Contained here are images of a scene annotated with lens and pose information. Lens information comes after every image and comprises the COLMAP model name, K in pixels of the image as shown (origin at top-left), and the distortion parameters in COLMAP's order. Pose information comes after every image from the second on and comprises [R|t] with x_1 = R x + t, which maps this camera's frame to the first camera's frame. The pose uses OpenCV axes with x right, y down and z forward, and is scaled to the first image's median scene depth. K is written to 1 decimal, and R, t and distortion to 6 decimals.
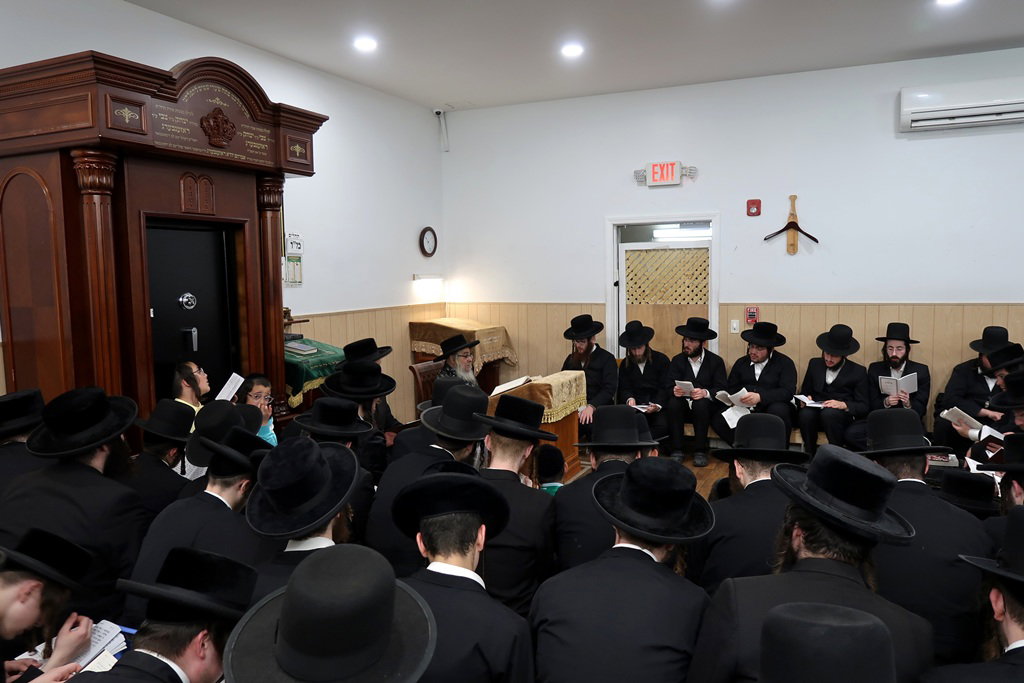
lens RADIAL K [[744.6, 0, 532.8], [0, 744.6, 339.6], [0, 0, 1]] dist [-0.007020, -0.004118]
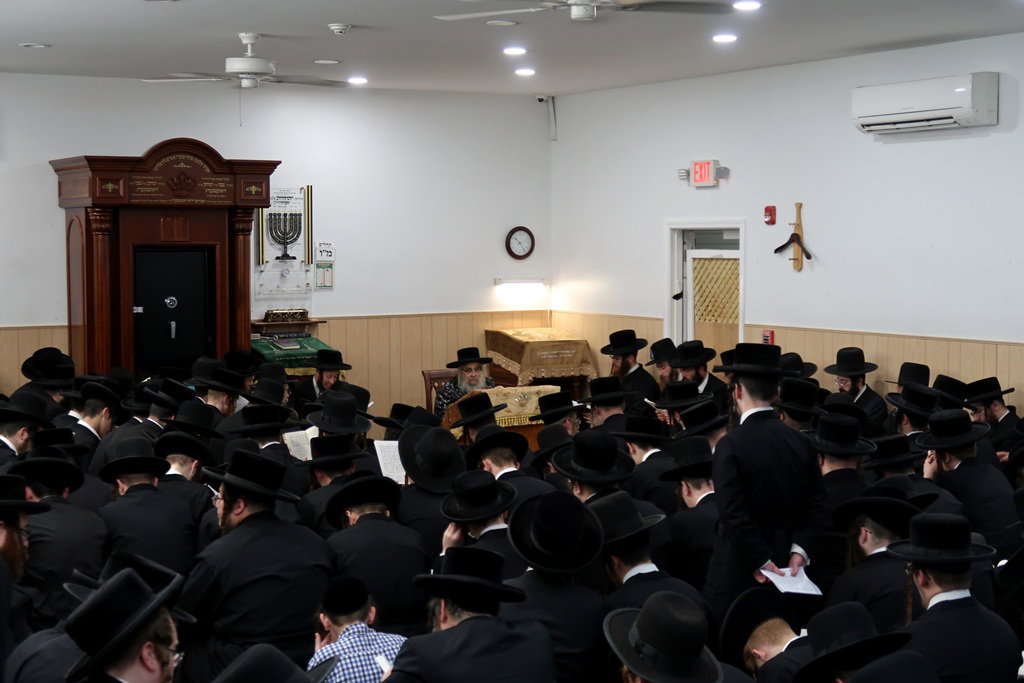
lens RADIAL K [[1625.8, 0, 512.0], [0, 1625.8, 341.5], [0, 0, 1]] dist [0.000847, 0.052881]
pose [[0.819464, 0.049955, -0.570949, 1.197196], [-0.062913, 0.998015, -0.002976, -0.006088], [0.569667, 0.038359, 0.820980, -0.757943]]
